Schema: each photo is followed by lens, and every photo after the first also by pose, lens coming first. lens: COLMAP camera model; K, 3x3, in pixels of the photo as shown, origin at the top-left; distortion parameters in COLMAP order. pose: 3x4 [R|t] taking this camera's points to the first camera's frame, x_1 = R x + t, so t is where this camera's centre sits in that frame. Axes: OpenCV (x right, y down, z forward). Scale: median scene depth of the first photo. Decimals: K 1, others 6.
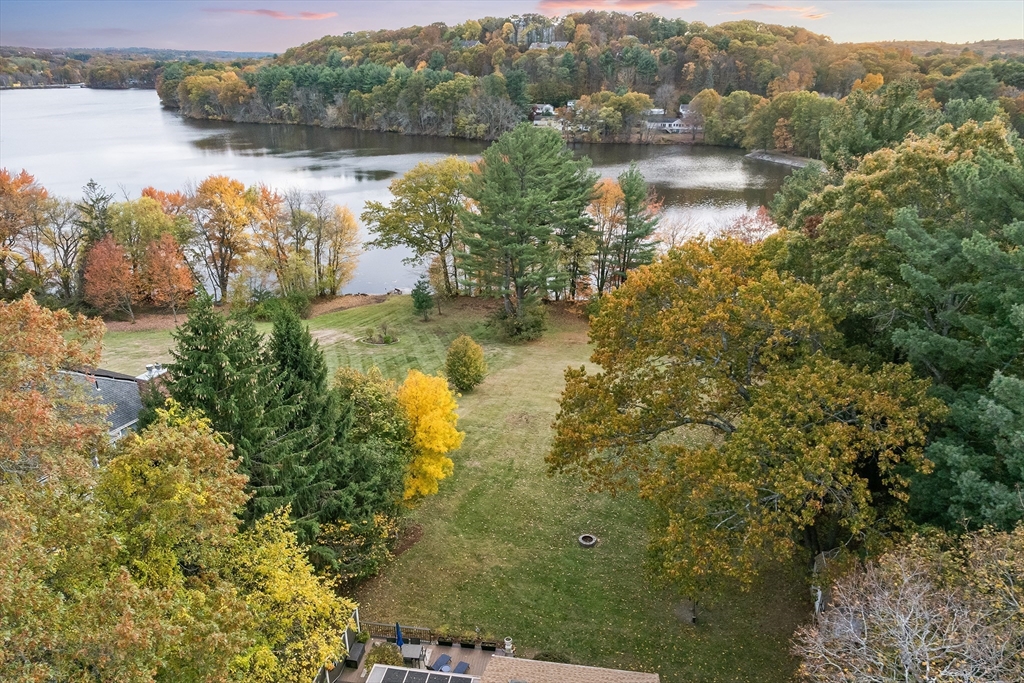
lens RADIAL K [[702.1, 0, 508.8], [0, 702.1, 348.4], [0, 0, 1]] dist [-0.010381, 0.005348]
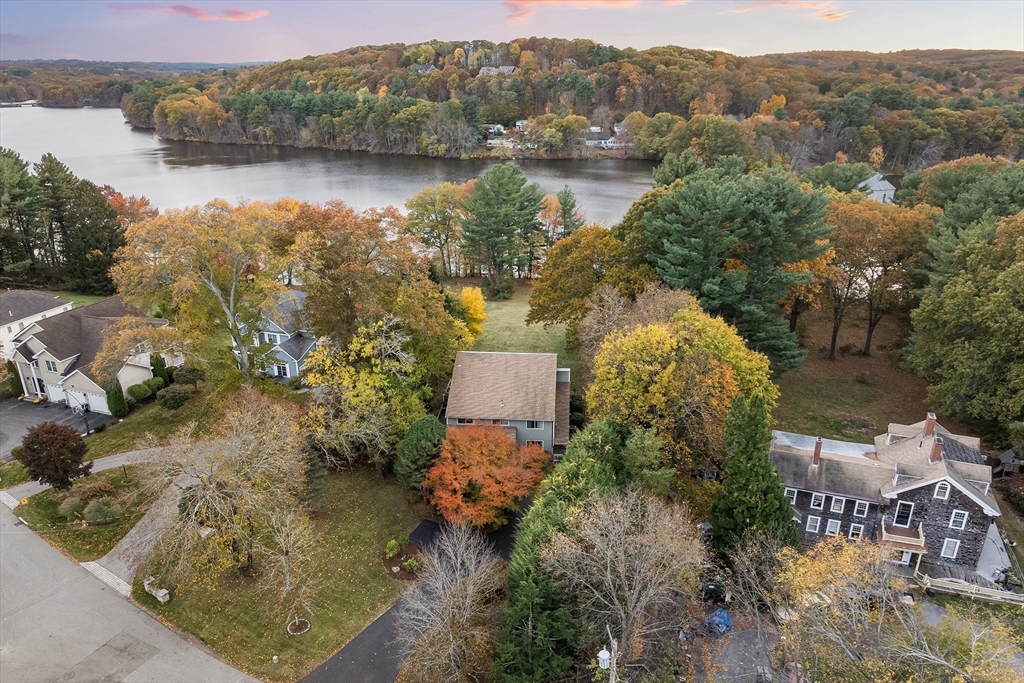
lens RADIAL K [[732.9, 0, 512.4], [0, 732.9, 344.8], [0, 0, 1]] dist [0.000541, -0.006081]
pose [[0.996797, -0.033324, 0.072694, -0.021117], [0.035059, 0.999127, -0.022721, 0.035845], [-0.071873, 0.025196, 0.997095, -0.178597]]
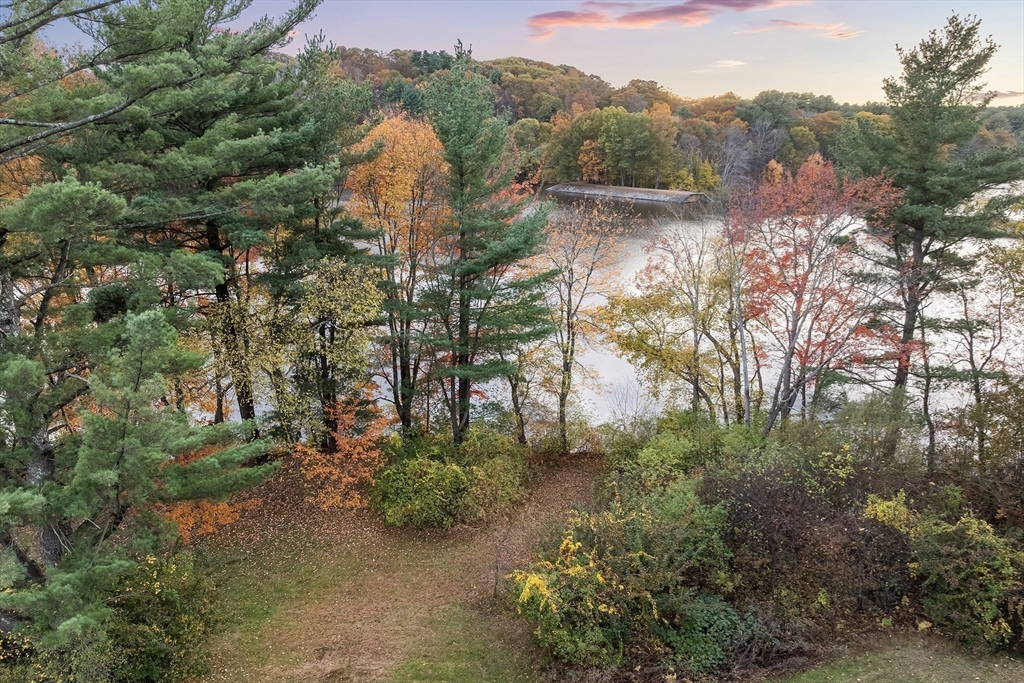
lens RADIAL K [[702.1, 0, 514.9], [0, 702.1, 351.4], [0, 0, 1]] dist [-0.010381, 0.005348]
pose [[0.946767, -0.101951, 0.305351, 0.025339], [0.129264, 0.989097, -0.070553, -0.028030], [-0.294829, 0.106268, 0.949623, 0.209465]]
